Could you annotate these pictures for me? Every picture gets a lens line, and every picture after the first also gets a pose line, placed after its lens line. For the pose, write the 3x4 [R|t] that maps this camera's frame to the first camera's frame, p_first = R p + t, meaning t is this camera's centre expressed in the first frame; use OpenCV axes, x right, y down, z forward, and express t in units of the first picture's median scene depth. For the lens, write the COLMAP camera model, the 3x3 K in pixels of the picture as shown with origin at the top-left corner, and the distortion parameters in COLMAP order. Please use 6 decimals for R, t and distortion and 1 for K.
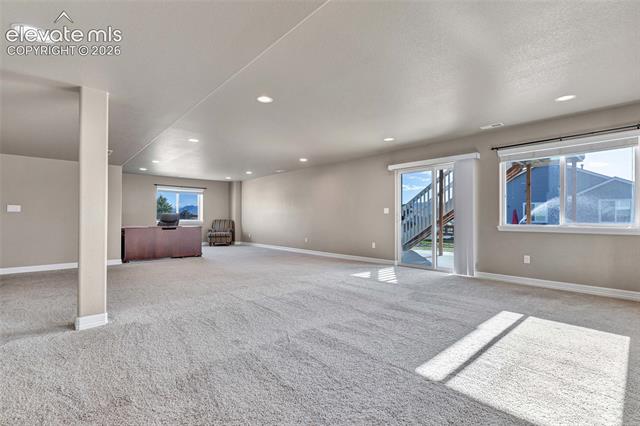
lens RADIAL K [[293.3, 0, 323.7], [0, 293.3, 215.1], [0, 0, 1]] dist [0.007324, 0.001109]
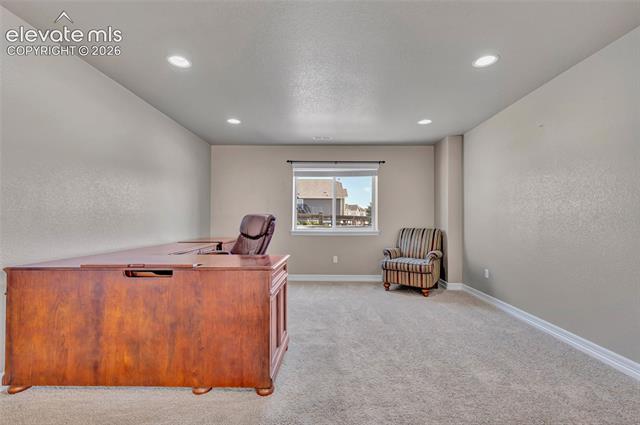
lens RADIAL K [[293.3, 0, 323.7], [0, 293.3, 216.8], [0, 0, 1]] dist [0.007324, 0.001109]
pose [[0.735807, -0.011502, -0.677094, -0.153662], [0.009109, 0.999933, -0.007087, 0.000722], [0.677130, -0.000953, 0.735863, 0.590166]]
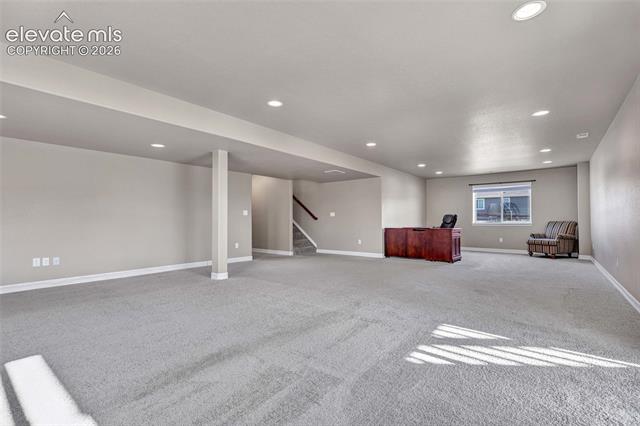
lens RADIAL K [[293.3, 0, 318.7], [0, 293.3, 216.8], [0, 0, 1]] dist [0.007324, 0.001109]
pose [[0.159479, -0.021388, -0.986970, 0.263154], [0.015116, 0.999701, -0.019221, 0.011039], [0.987086, -0.011854, 0.159754, 0.325374]]
